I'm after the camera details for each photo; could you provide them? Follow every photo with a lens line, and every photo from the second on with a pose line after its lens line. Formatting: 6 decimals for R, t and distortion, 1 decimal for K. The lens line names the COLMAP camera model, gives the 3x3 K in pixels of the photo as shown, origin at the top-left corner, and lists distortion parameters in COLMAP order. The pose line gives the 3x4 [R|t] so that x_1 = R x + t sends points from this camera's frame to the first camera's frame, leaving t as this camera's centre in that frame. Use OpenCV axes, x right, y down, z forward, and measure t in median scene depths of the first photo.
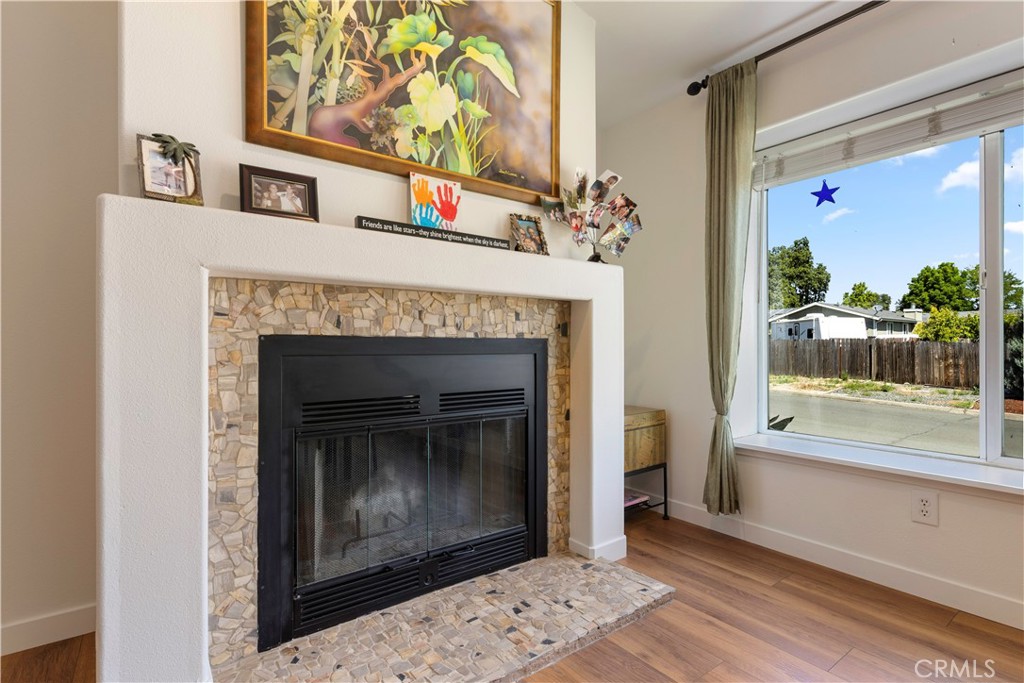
lens RADIAL K [[479.5, 0, 509.7], [0, 479.5, 347.3], [0, 0, 1]] dist [-0.001022, -0.003049]
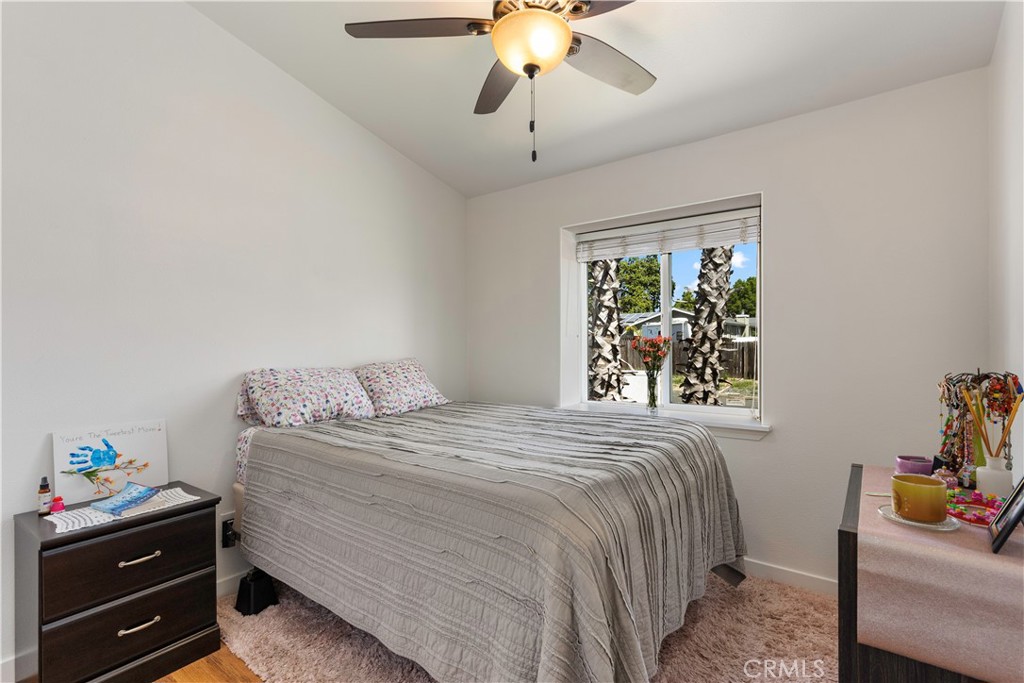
lens RADIAL K [[464.8, 0, 508.0], [0, 464.8, 341.6], [0, 0, 1]] dist [0.000304, -0.000113]
pose [[0.956062, -0.000930, 0.293164, -1.068043], [0.002654, 0.999981, -0.005483, -0.153989], [-0.293153, 0.006020, 0.956047, 1.099274]]
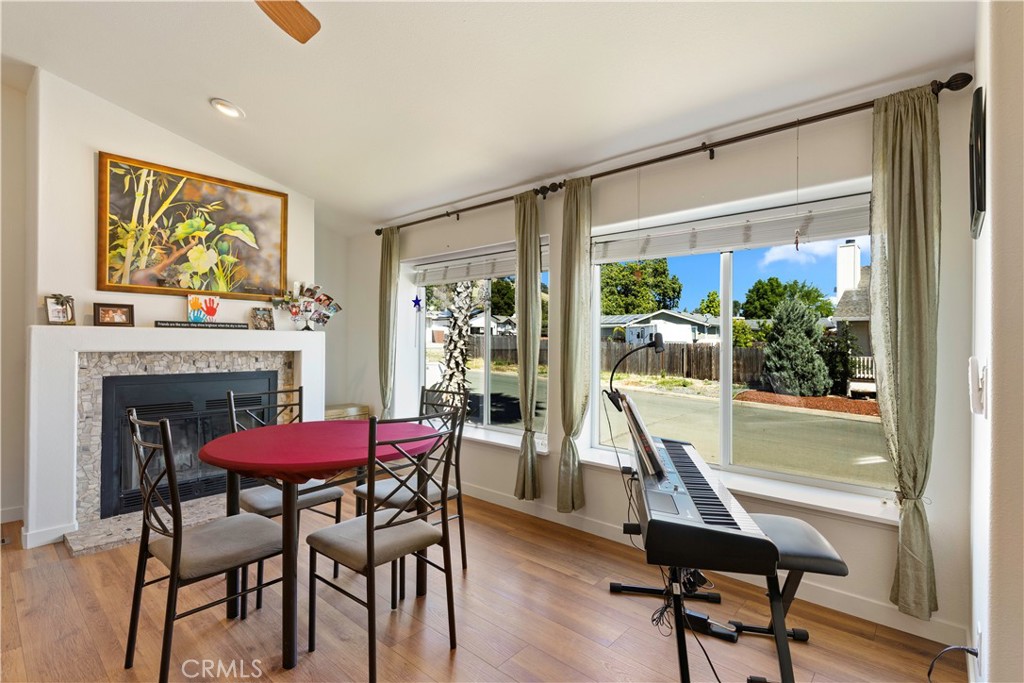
lens RADIAL K [[479.5, 0, 512.2], [0, 479.5, 340.4], [0, 0, 1]] dist [-0.001022, -0.003049]
pose [[0.979230, 0.010060, 0.202503, 0.735458], [-0.009190, 0.999944, -0.005234, -0.165279], [-0.202544, 0.003264, 0.979268, -1.294129]]
